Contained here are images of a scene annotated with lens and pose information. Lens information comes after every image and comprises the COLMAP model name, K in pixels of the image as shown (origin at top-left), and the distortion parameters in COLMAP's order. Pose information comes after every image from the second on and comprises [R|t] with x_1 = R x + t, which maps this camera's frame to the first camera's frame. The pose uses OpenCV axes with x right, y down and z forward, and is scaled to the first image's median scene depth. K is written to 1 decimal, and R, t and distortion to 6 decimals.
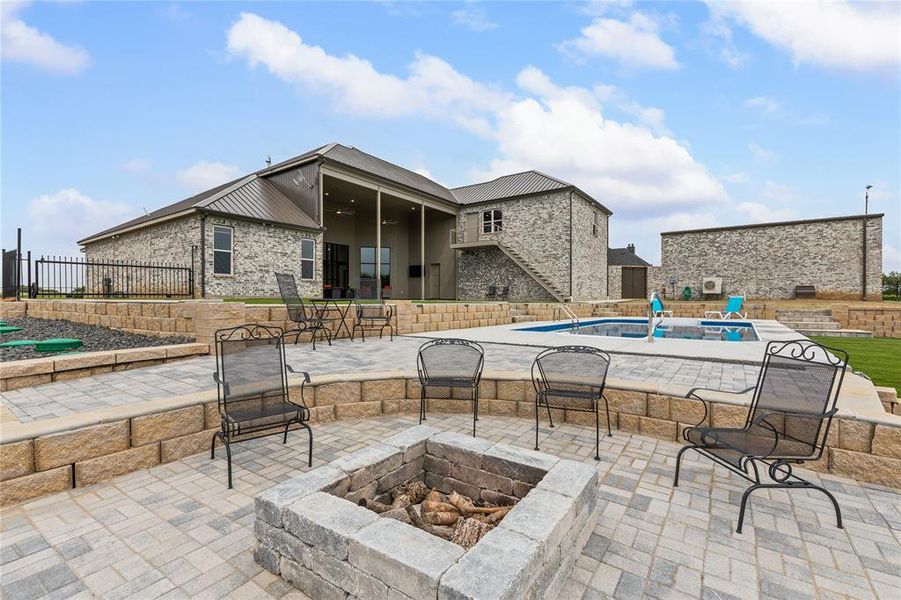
lens RADIAL K [[409.0, 0, 448.9], [0, 409.0, 299.4], [0, 0, 1]] dist [0.002355, -0.000417]
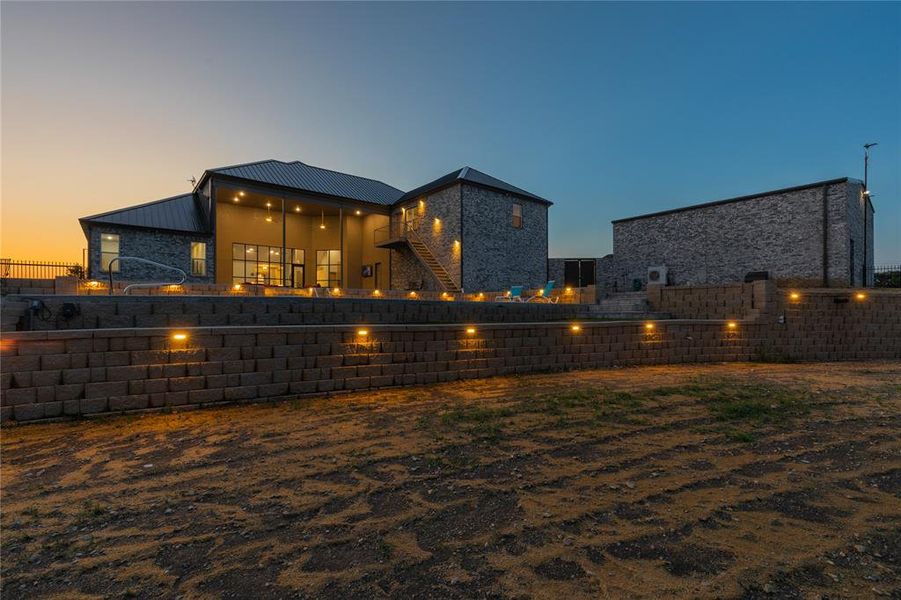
lens RADIAL K [[409.0, 0, 445.5], [0, 409.0, 307.0], [0, 0, 1]] dist [0.002355, -0.000417]
pose [[0.963502, -0.007297, -0.267601, 0.490774], [0.006319, 0.999970, -0.004513, 0.039440], [0.267626, 0.002657, 0.963519, 0.022160]]
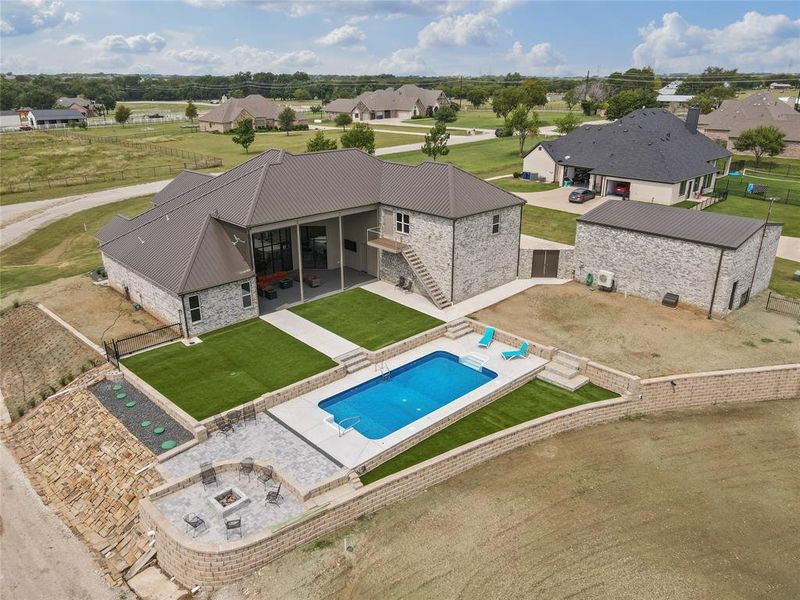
lens RADIAL K [[584.8, 0, 400.0], [0, 584.8, 300.5], [0, 0, 1]] dist [-0.007372, 0.001622]
pose [[0.982913, 0.061368, -0.173541, 0.422743], [0.004601, 0.934304, 0.356448, -0.609487], [0.184014, -0.351156, 0.918057, -0.636523]]
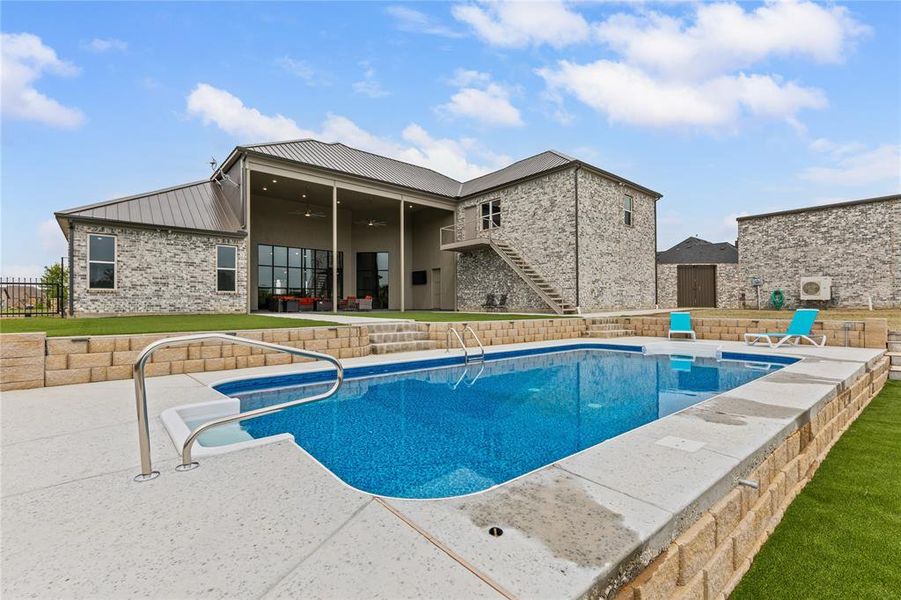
lens RADIAL K [[409.0, 0, 446.8], [0, 409.0, 299.9], [0, 0, 1]] dist [0.002355, -0.000417]
pose [[0.970008, -0.011117, -0.242820, 0.230531], [0.008414, 0.999891, -0.012168, -0.012523], [0.242929, 0.009760, 0.969995, 0.195541]]
